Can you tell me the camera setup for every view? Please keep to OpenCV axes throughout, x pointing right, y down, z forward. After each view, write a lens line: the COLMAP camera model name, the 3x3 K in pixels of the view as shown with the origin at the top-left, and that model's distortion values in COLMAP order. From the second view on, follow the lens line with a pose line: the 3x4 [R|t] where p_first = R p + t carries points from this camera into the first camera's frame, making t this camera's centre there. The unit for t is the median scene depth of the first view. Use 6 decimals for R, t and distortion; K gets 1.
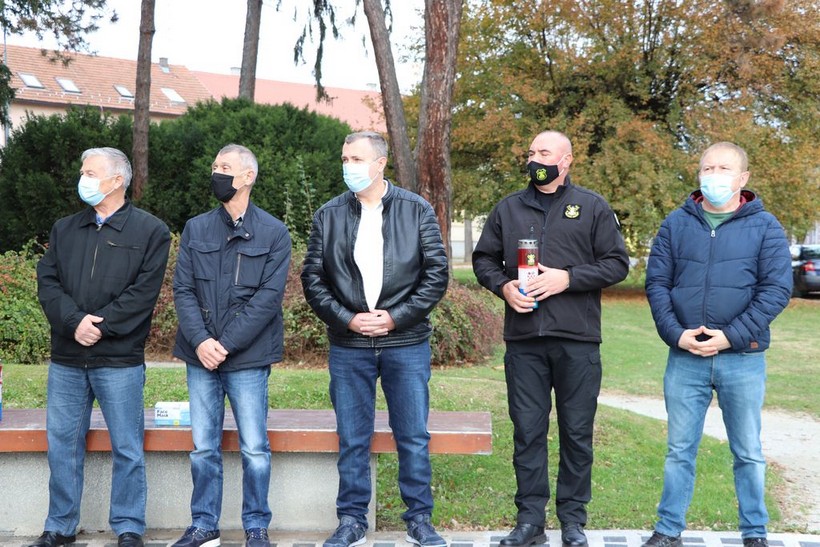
lens RADIAL K [[1080.3, 0, 410.0], [0, 1080.3, 273.5], [0, 0, 1]] dist [0.012583, 0.057487]
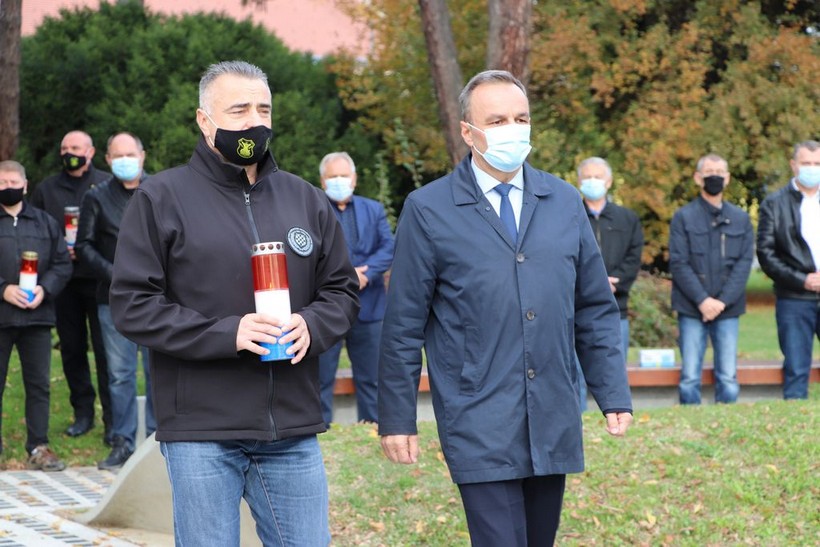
lens RADIAL K [[2365.4, 0, 410.0], [0, 2365.4, 273.5], [0, 0, 1]] dist [0.607202, -0.167089]
pose [[0.991542, -0.030225, 0.126219, -0.210869], [0.031489, 0.999472, -0.008032, 0.009723], [-0.125910, 0.011938, 0.991970, -0.443895]]
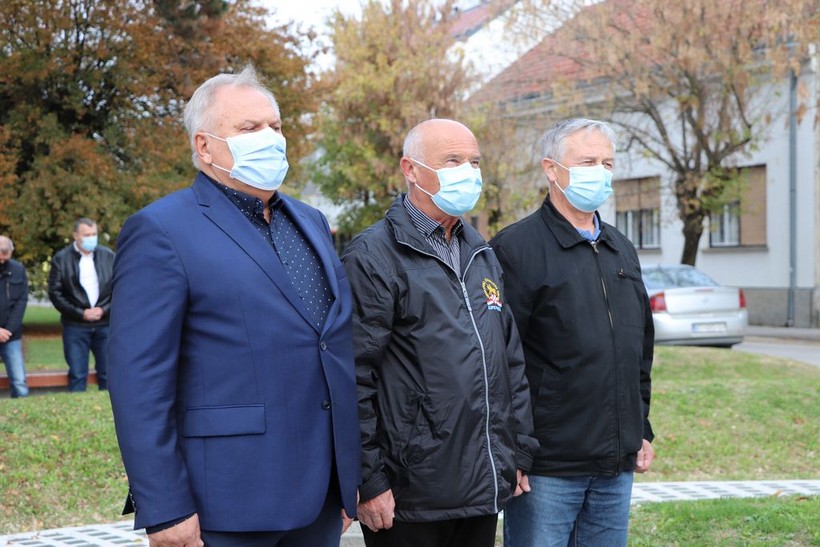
lens RADIAL K [[1813.0, 0, 410.0], [0, 1813.0, 273.5], [0, 0, 1]] dist [0.440662, 0.653727]
pose [[0.897939, -0.030189, 0.439083, -0.227798], [0.042021, 0.998968, -0.017251, 0.012336], [-0.438109, 0.033941, 0.898281, -0.531801]]
